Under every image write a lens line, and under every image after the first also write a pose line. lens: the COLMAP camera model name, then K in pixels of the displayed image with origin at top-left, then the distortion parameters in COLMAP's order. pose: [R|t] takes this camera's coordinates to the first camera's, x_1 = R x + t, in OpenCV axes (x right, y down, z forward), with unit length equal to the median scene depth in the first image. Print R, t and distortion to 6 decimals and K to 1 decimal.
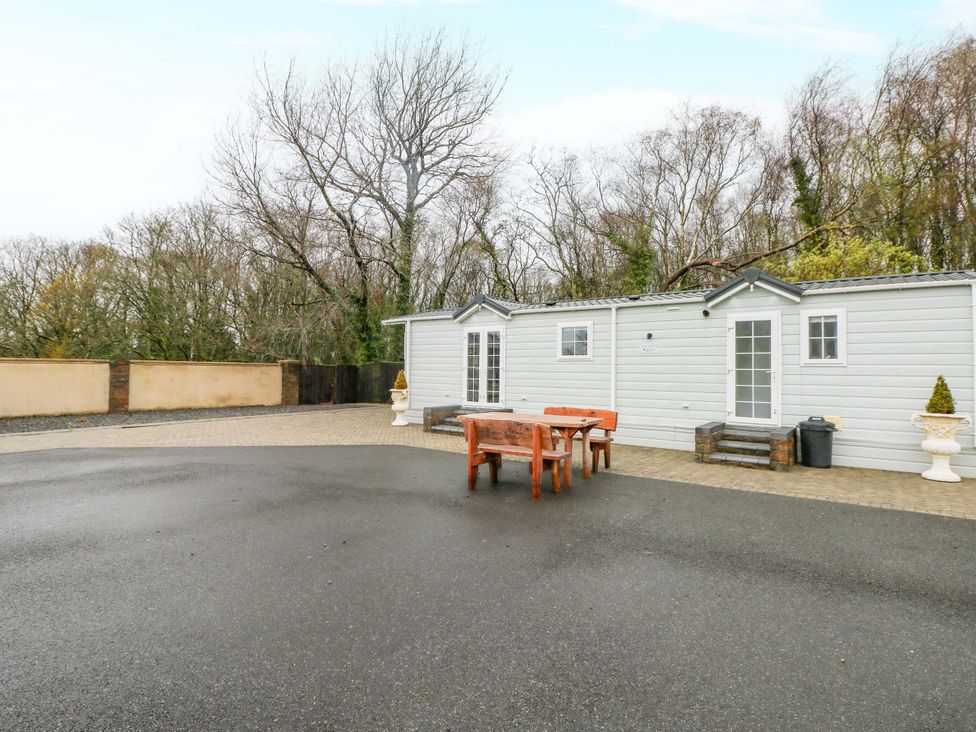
lens RADIAL K [[520.5, 0, 488.0], [0, 520.5, 366.0], [0, 0, 1]] dist [-0.002709, -0.001010]
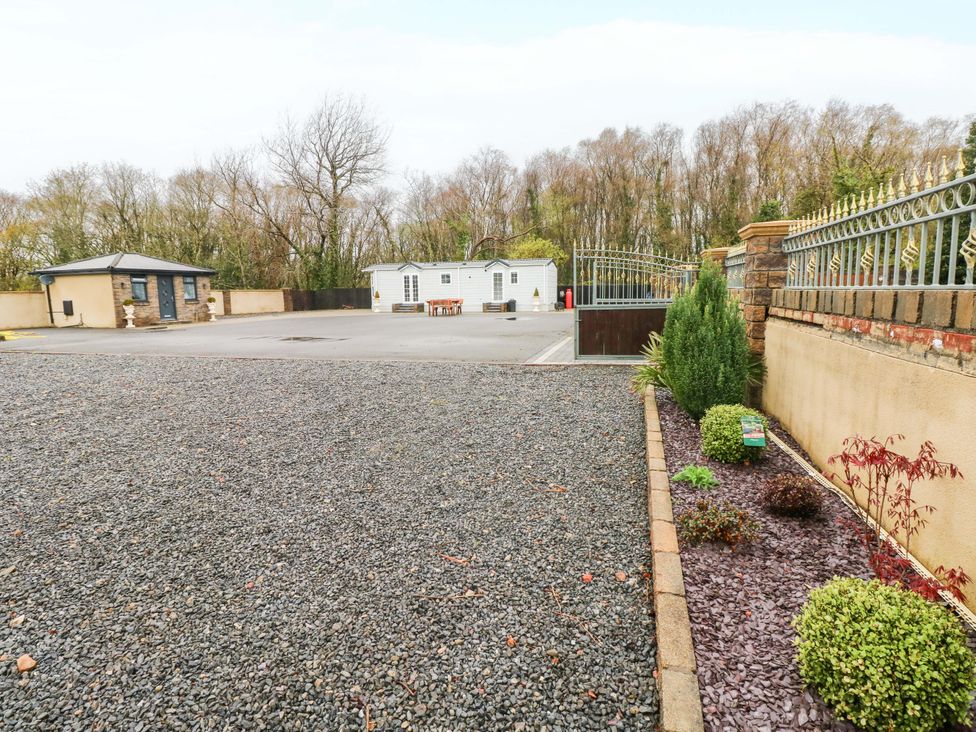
lens RADIAL K [[504.9, 0, 483.9], [0, 504.9, 355.4], [0, 0, 1]] dist [0.001682, -0.014776]
pose [[0.942165, -0.069031, 0.327964, -0.544031], [0.025031, 0.990319, 0.136537, -0.001659], [-0.334214, -0.120431, 0.934771, -1.641606]]
